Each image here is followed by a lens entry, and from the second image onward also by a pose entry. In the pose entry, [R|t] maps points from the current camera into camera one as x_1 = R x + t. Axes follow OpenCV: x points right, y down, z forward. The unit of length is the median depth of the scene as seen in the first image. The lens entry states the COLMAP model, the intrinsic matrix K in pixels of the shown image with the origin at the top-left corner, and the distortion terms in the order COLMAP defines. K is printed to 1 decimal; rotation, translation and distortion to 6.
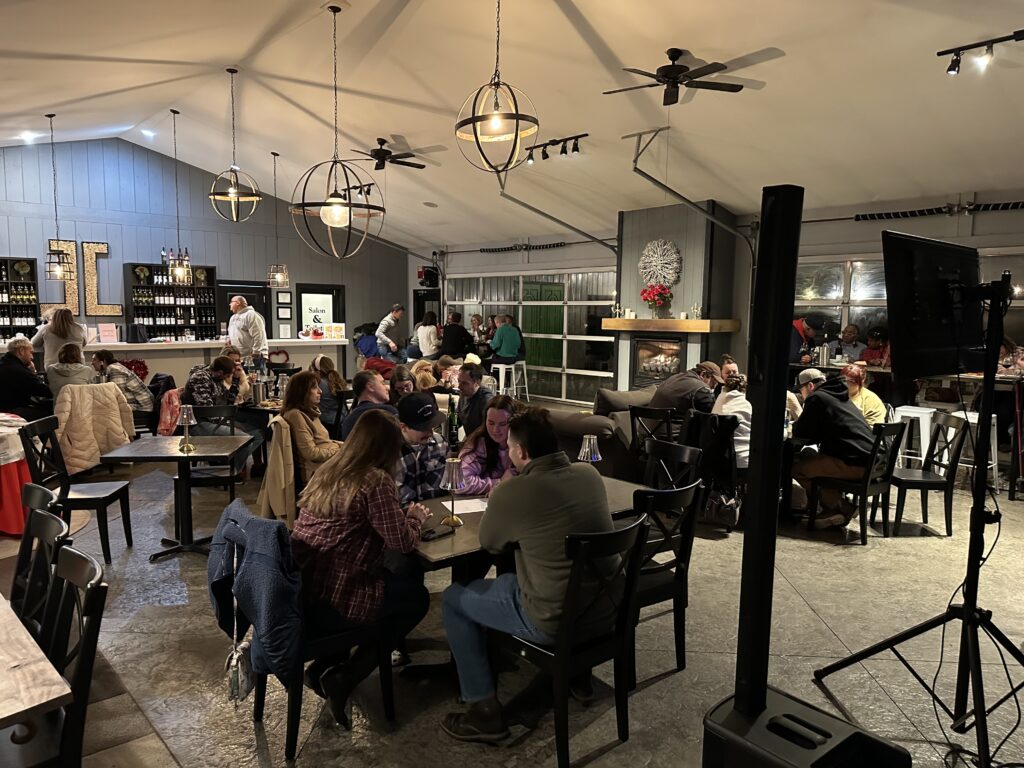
lens RADIAL K [[695.2, 0, 512.0], [0, 695.2, 384.0], [0, 0, 1]] dist [0.010629, -0.059498]
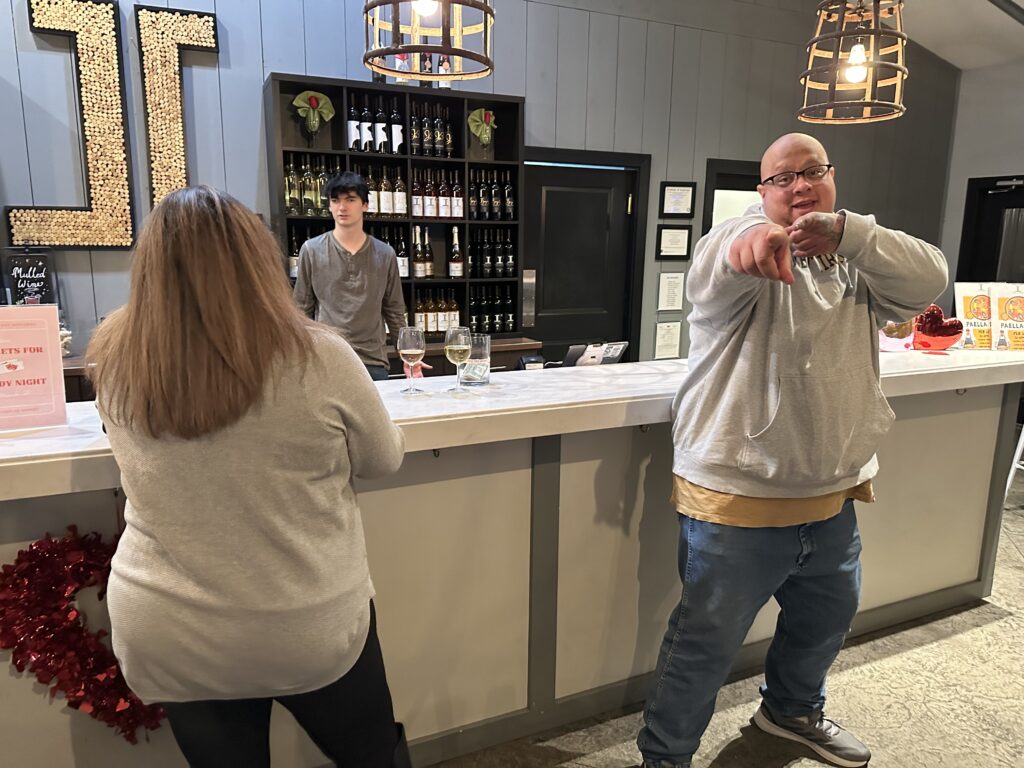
lens RADIAL K [[757.4, 0, 512.0], [0, 757.4, 384.0], [0, 0, 1]] dist [0.012977, -0.004265]
pose [[0.948173, 0.066094, -0.310805, -0.319842], [-0.037316, 0.994521, 0.097647, -0.071621], [0.315556, -0.080988, 0.945445, 0.664749]]
